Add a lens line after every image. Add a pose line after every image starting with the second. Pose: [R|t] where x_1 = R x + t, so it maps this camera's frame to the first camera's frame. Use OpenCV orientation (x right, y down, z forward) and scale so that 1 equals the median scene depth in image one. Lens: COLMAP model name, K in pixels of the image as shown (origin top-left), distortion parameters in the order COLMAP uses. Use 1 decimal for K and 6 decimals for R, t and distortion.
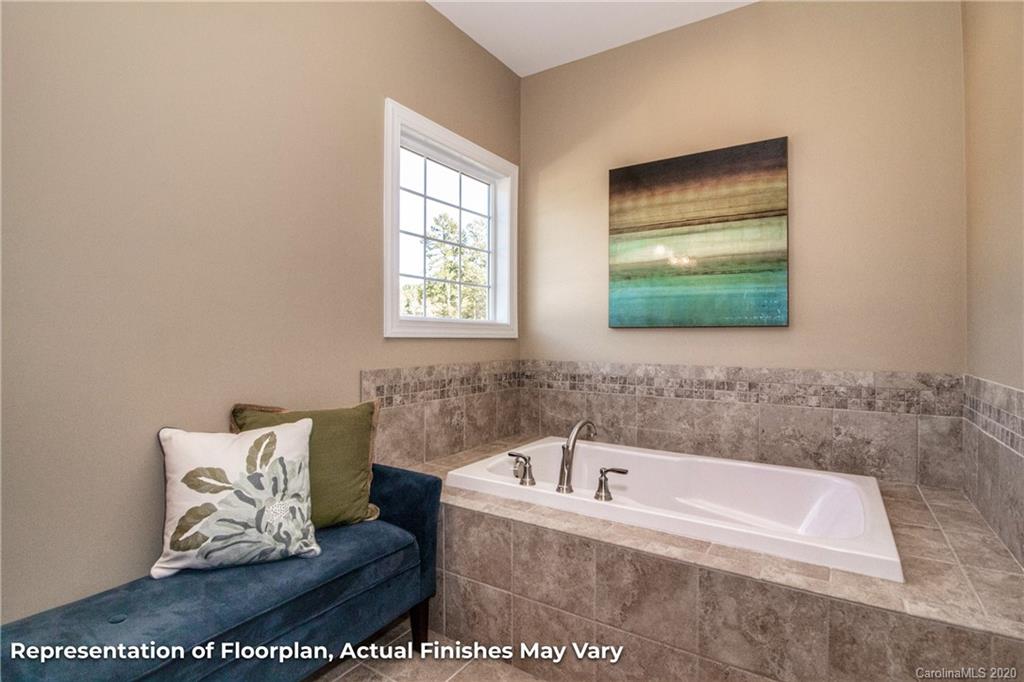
lens RADIAL K [[493.8, 0, 532.9], [0, 493.8, 347.5], [0, 0, 1]] dist [-0.005402, -0.009815]
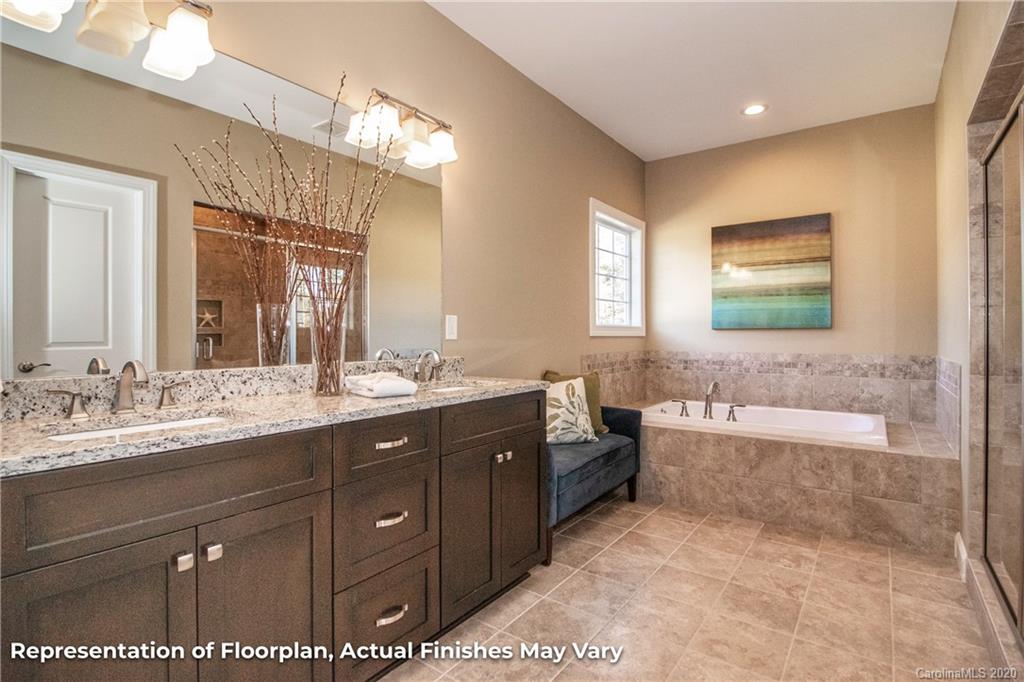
lens RADIAL K [[493.8, 0, 530.4], [0, 493.8, 345.3], [0, 0, 1]] dist [-0.005402, -0.009815]
pose [[0.997926, -0.003763, -0.064265, -0.395508], [0.003717, 0.999993, -0.000841, 0.011878], [0.064268, 0.000600, 0.997932, -0.733831]]
